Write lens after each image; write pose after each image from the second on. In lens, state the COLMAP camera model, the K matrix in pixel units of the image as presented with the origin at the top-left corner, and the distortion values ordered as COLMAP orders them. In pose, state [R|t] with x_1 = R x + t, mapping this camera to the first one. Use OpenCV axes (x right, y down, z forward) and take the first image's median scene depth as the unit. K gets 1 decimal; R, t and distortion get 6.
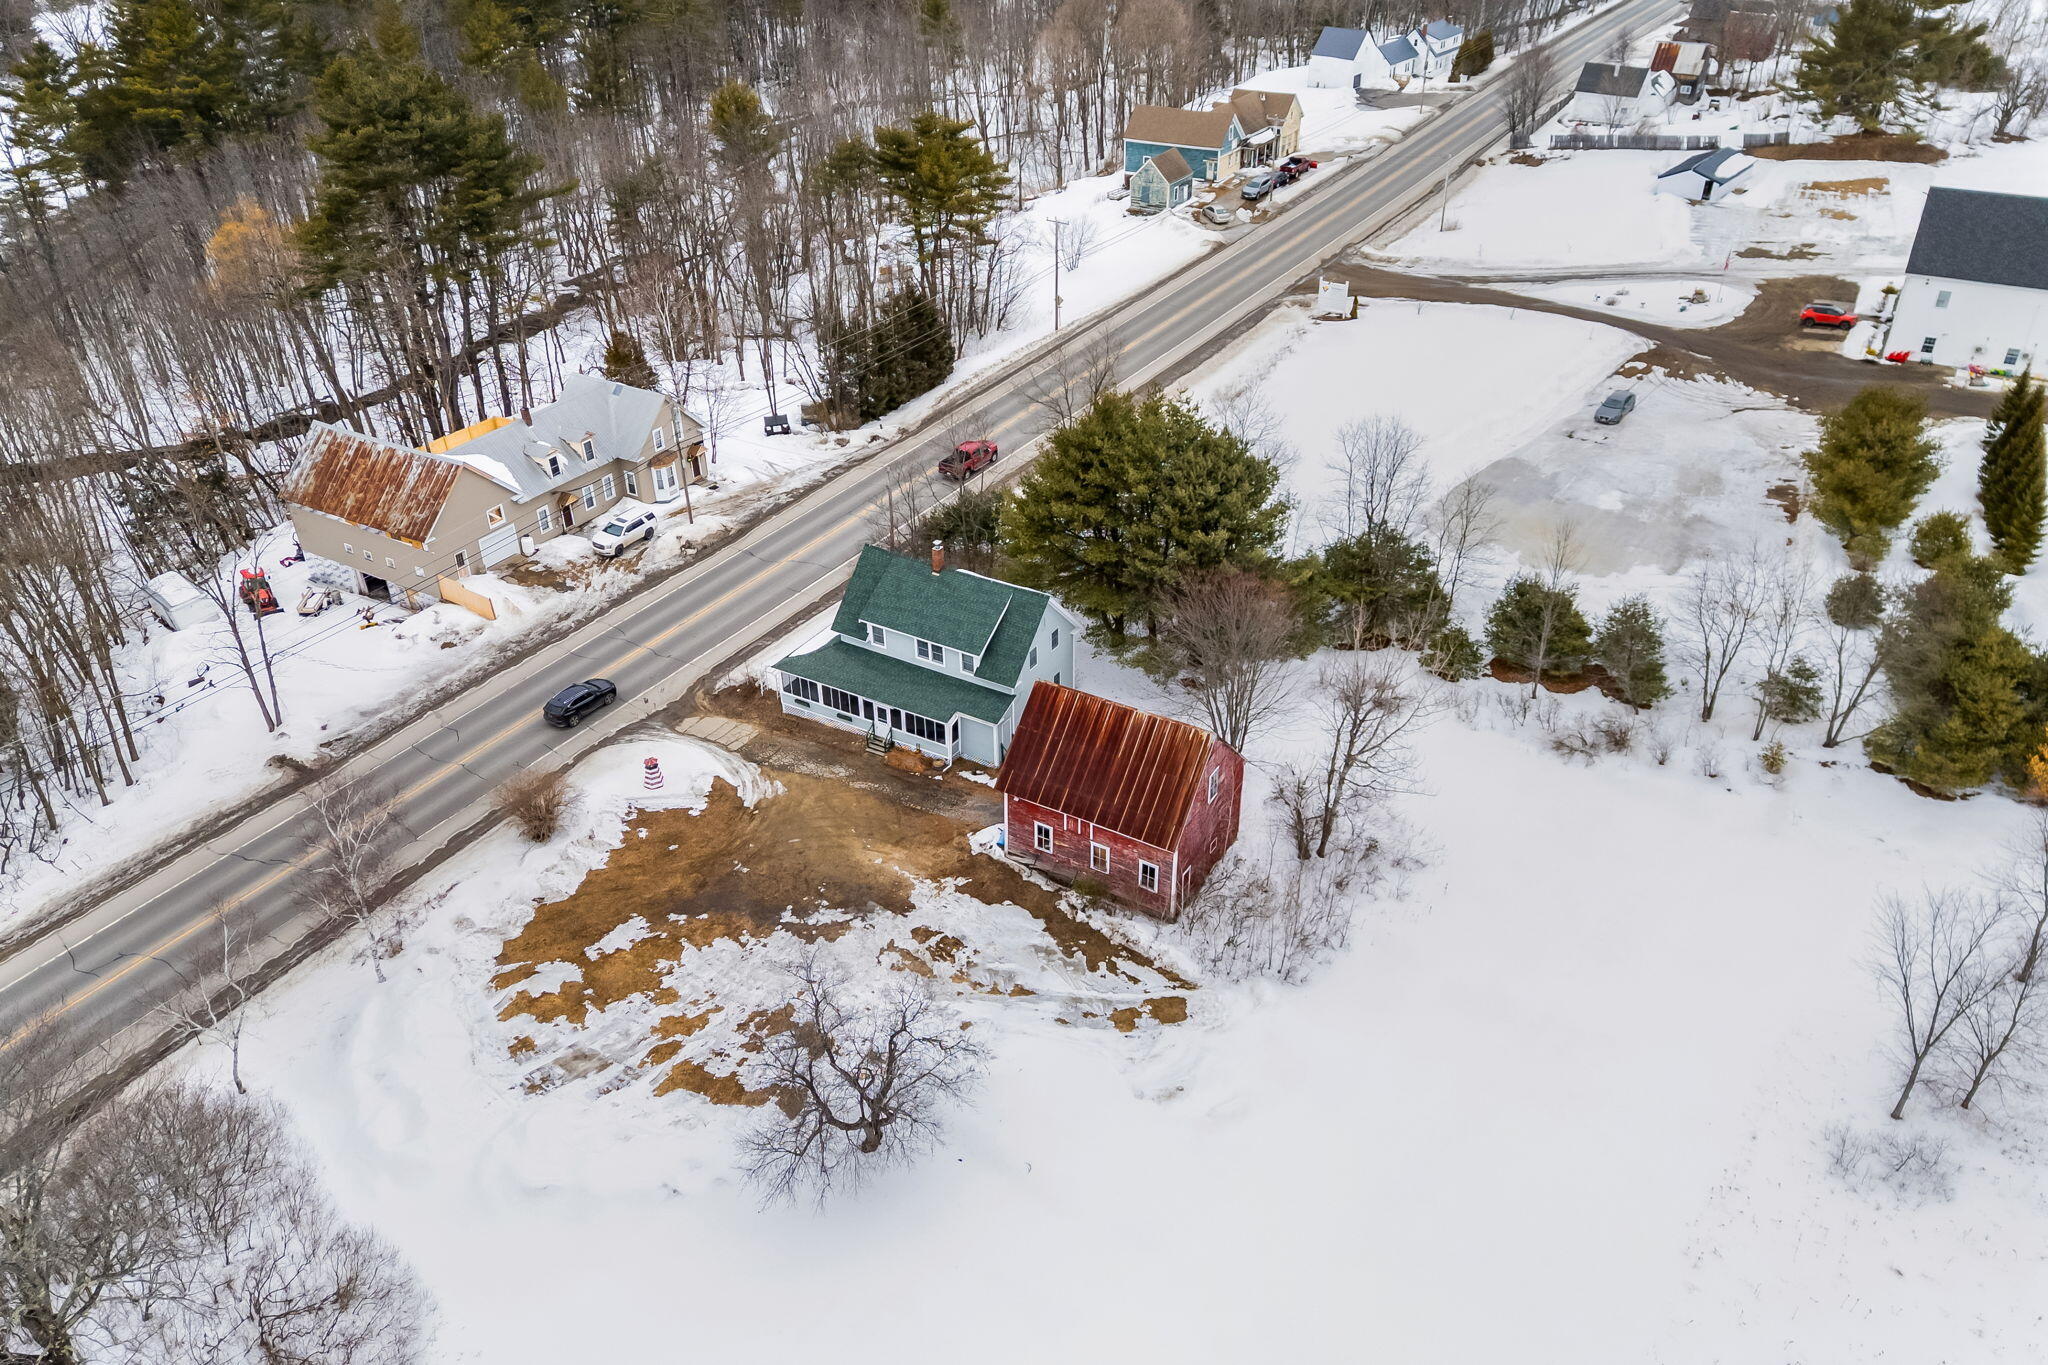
lens RADIAL K [[1494.8, 0, 1017.1], [0, 1494.8, 676.8], [0, 0, 1]] dist [0.074173, -0.058615]
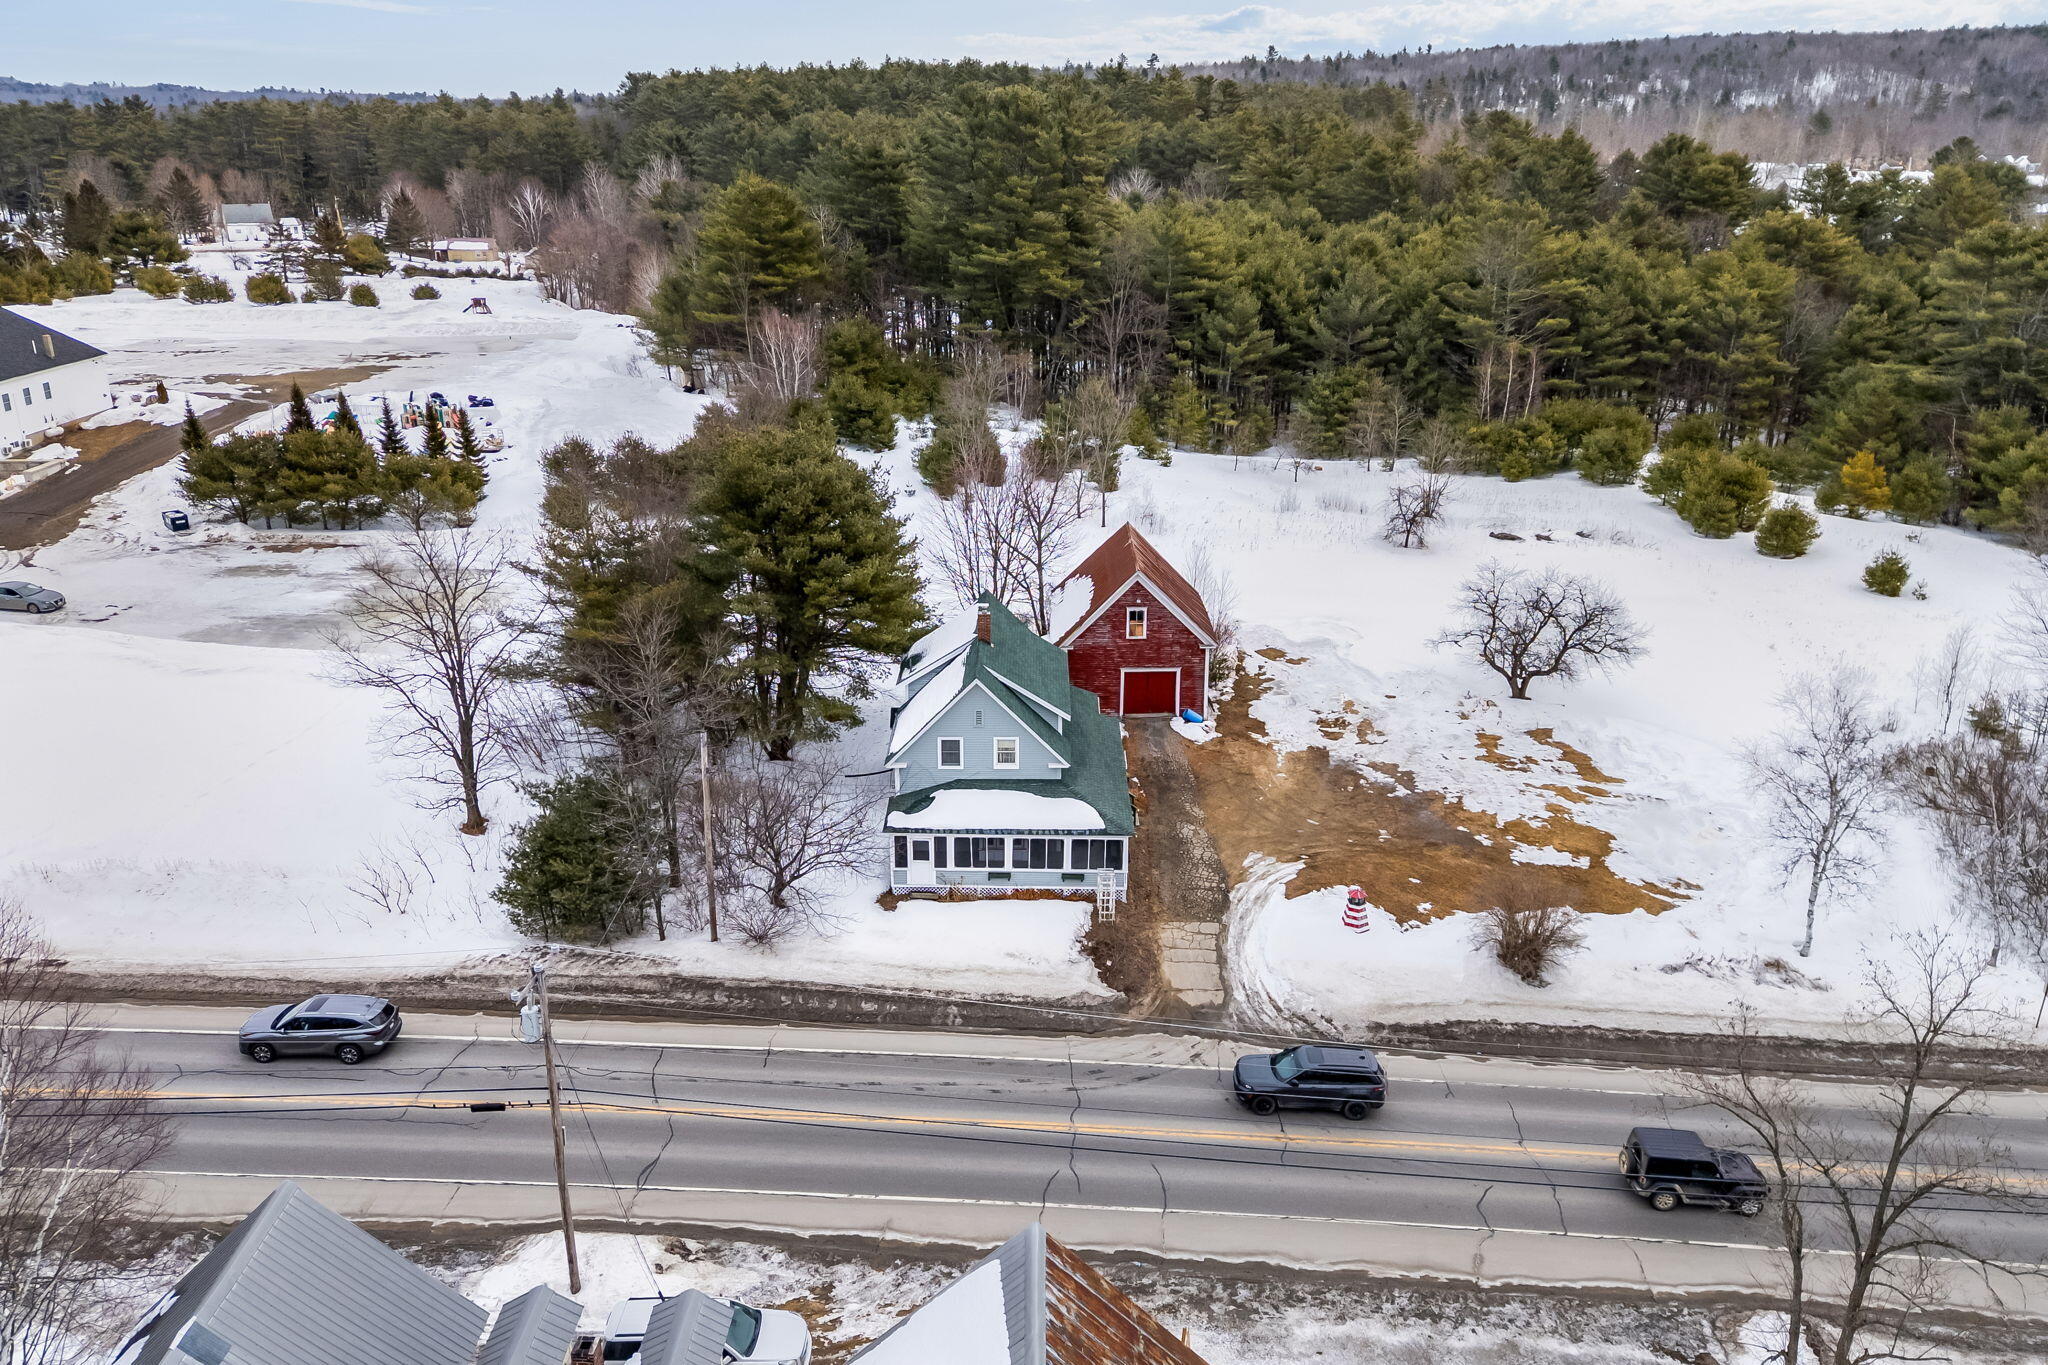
lens RADIAL K [[1494.8, 0, 1024.7], [0, 1494.8, 682.2], [0, 0, 1]] dist [0.074173, -0.058615]
pose [[-0.515419, -0.289346, 0.806612, -0.705304], [0.455583, 0.704707, 0.543905, -0.477725], [-0.725801, 0.647817, -0.231399, 1.194341]]
